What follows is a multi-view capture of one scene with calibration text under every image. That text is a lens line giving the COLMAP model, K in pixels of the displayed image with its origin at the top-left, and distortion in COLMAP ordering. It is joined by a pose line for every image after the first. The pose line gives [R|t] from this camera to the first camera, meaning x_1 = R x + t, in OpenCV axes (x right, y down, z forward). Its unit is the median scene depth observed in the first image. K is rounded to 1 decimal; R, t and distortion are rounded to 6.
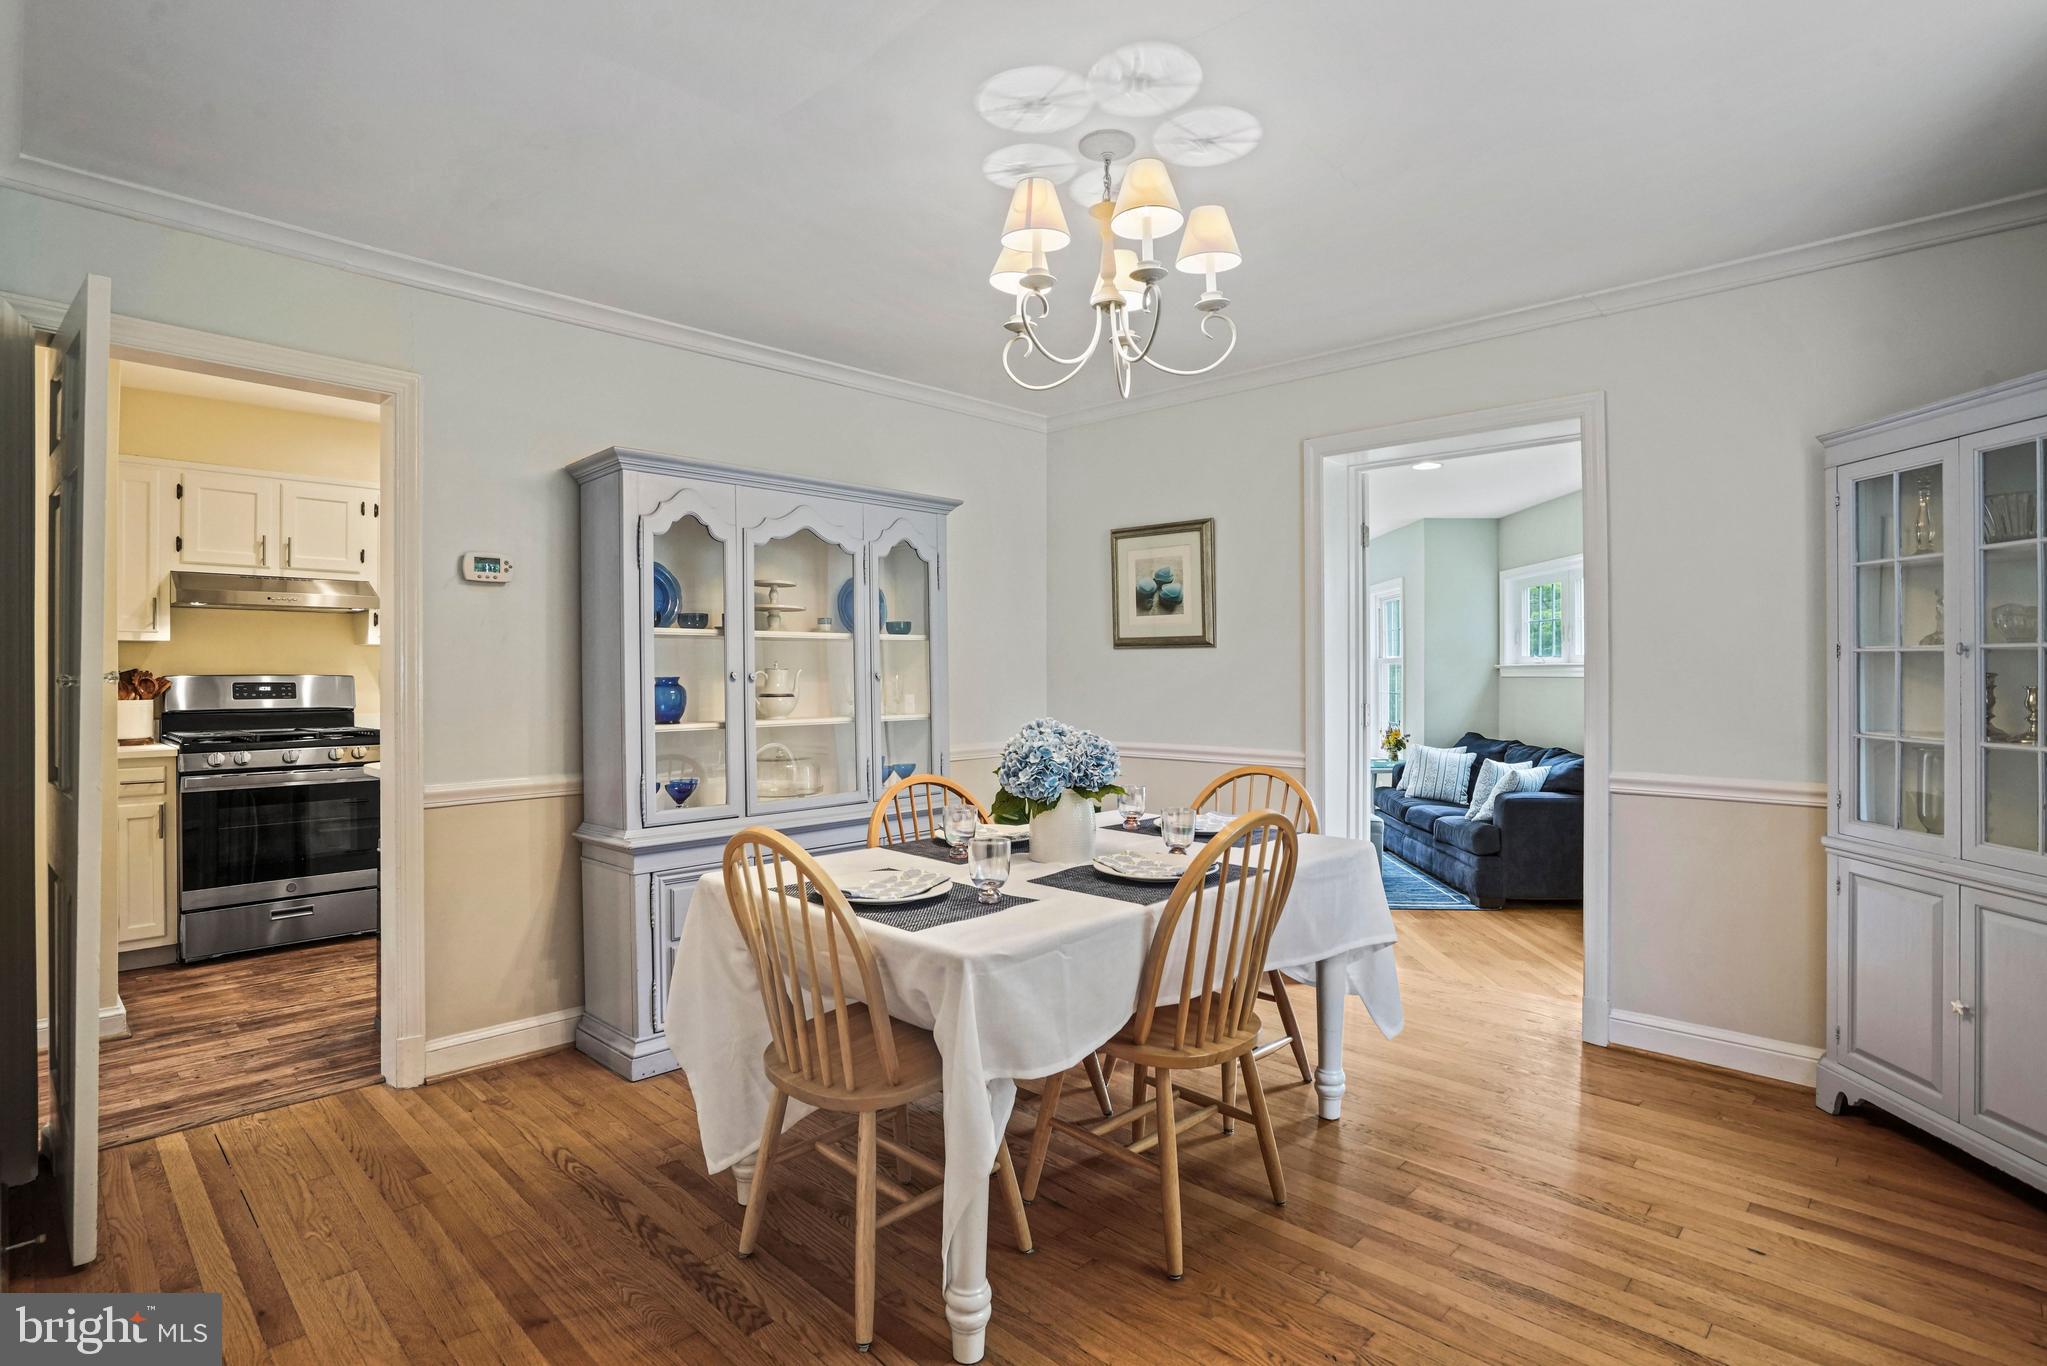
lens RADIAL K [[981.1, 0, 1015.8], [0, 981.1, 674.5], [0, 0, 1]] dist [-0.045042, 0.016648]
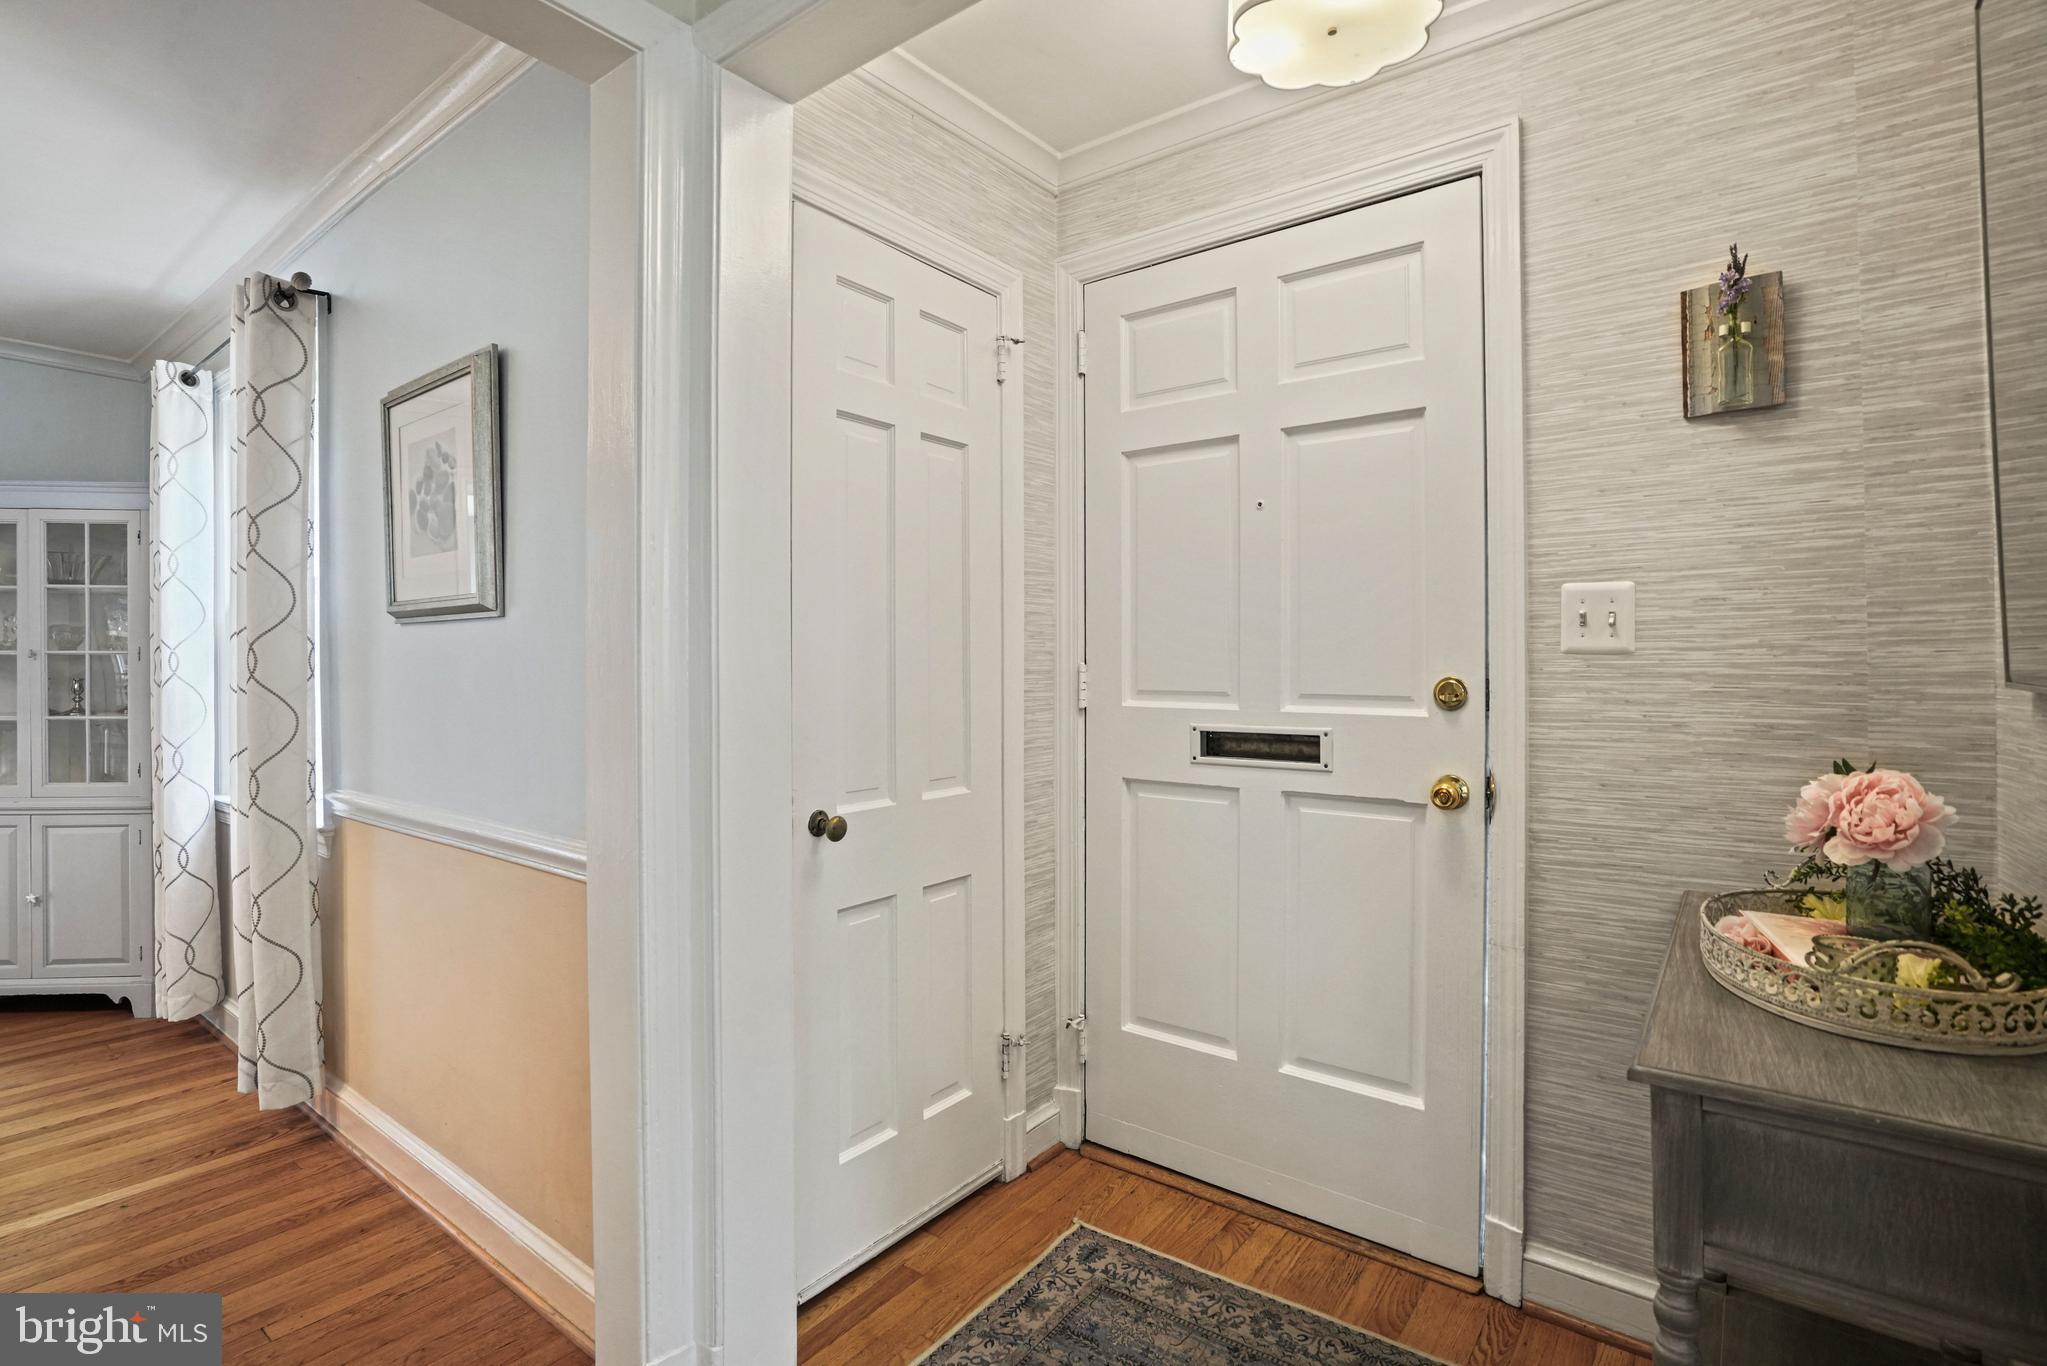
lens RADIAL K [[981.1, 0, 1025.4], [0, 981.1, 672.1], [0, 0, 1]] dist [-0.045042, 0.016648]
pose [[-0.127565, -0.001424, 0.991829, -0.667668], [0.001644, 0.999997, 0.001647, 0.001341], [-0.991829, 0.001840, -0.127562, -0.335065]]
